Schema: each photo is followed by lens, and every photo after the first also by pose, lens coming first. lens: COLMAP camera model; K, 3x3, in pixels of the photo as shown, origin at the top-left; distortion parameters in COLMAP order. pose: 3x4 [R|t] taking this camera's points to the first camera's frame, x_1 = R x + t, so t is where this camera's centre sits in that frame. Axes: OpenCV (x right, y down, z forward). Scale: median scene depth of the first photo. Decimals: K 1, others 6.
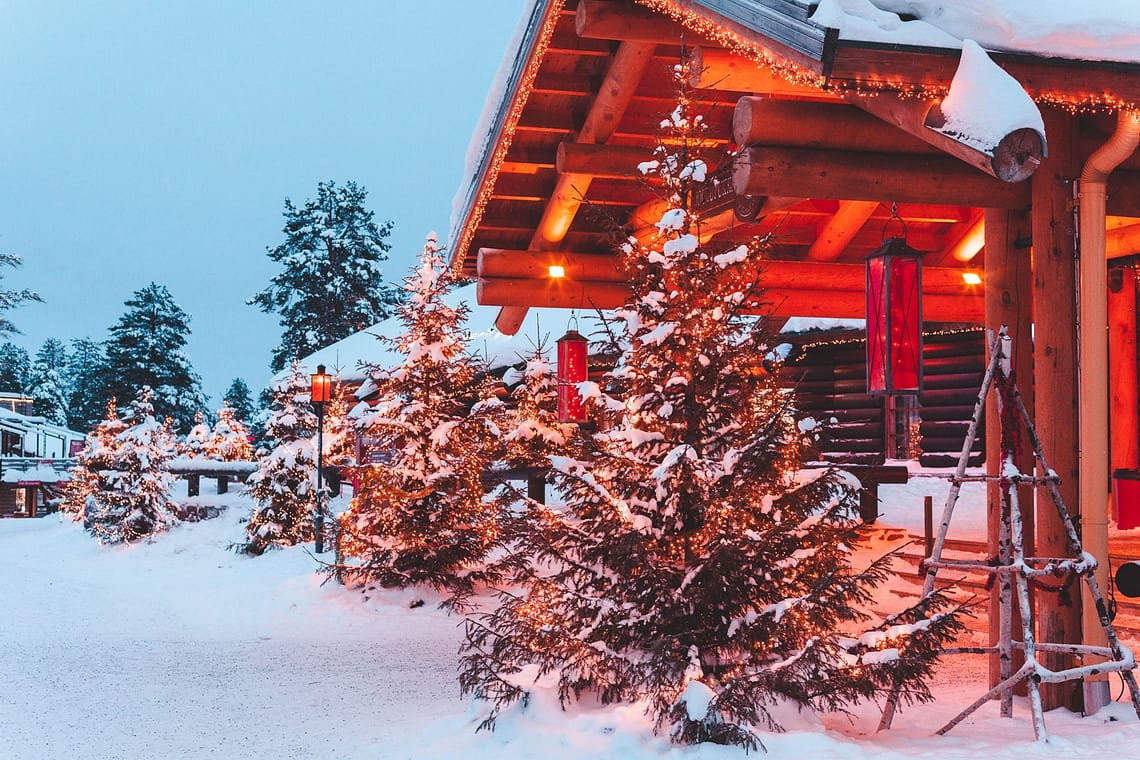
lens RADIAL K [[1706.3, 0, 570.0], [0, 1706.3, 380.0], [0, 0, 1]] dist [0.163213, -0.087039]
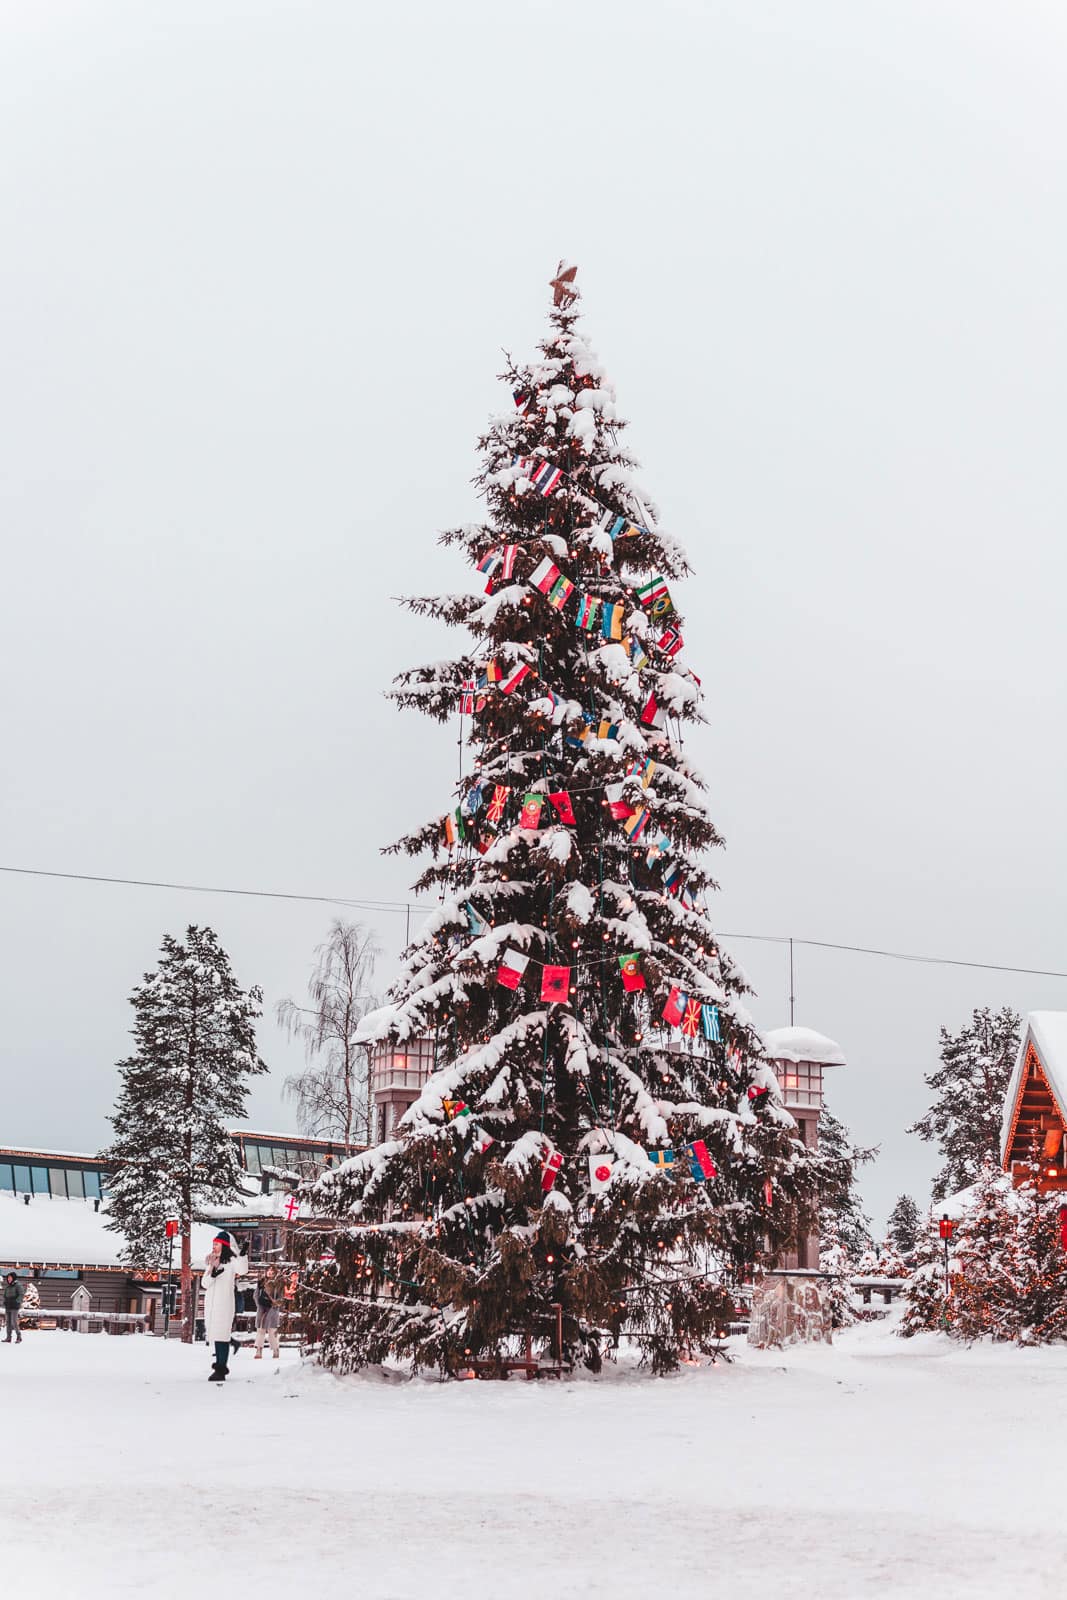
lens RADIAL K [[2394.8, 0, 533.5], [0, 2394.8, 800.0], [0, 0, 1]] dist [0.163213, -0.087039]
pose [[0.941724, -0.054896, -0.331878, 0.181991], [0.001191, 0.987132, -0.159902, -0.020751], [0.336385, 0.150188, 0.929671, -0.888016]]
